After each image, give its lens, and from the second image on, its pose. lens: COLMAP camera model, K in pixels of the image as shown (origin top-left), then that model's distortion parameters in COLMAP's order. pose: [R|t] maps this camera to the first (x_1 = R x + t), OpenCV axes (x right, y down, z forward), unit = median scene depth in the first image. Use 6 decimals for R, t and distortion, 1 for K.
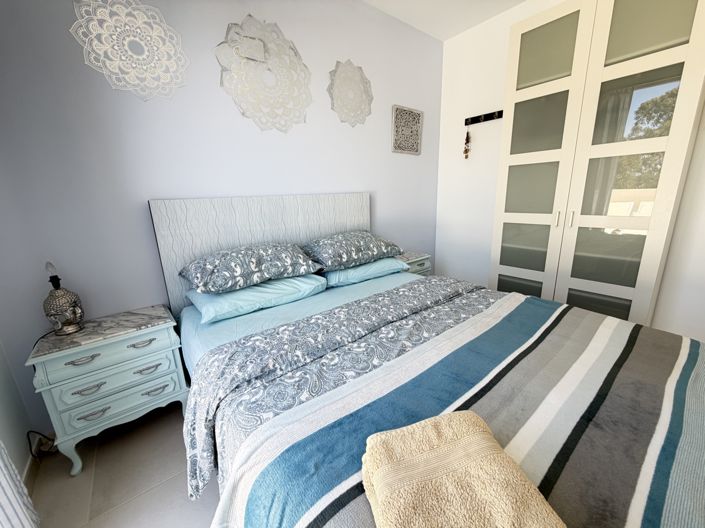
lens RADIAL K [[281.1, 0, 351.2], [0, 281.1, 264.9], [0, 0, 1]] dist [-0.000323, -0.000103]
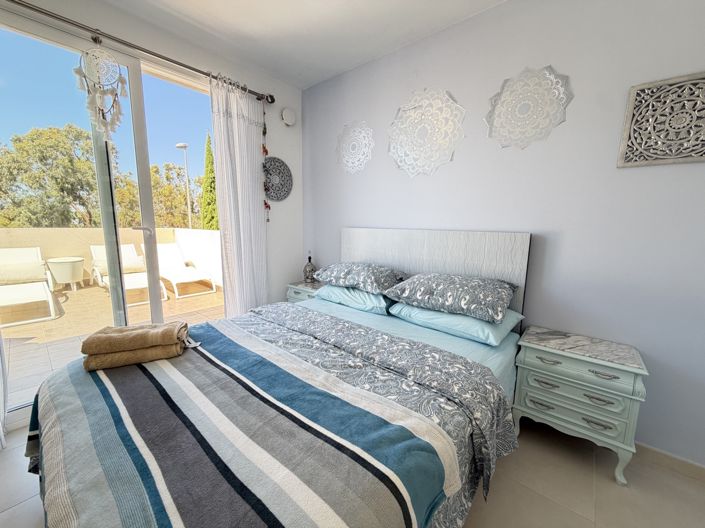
lens RADIAL K [[281.1, 0, 351.2], [0, 281.1, 264.9], [0, 0, 1]] dist [-0.000323, -0.000103]
pose [[0.194575, 0.183953, -0.963484, 1.038756], [-0.261880, 0.956345, 0.129703, -0.235435], [0.945283, 0.227081, 0.234254, 0.645344]]
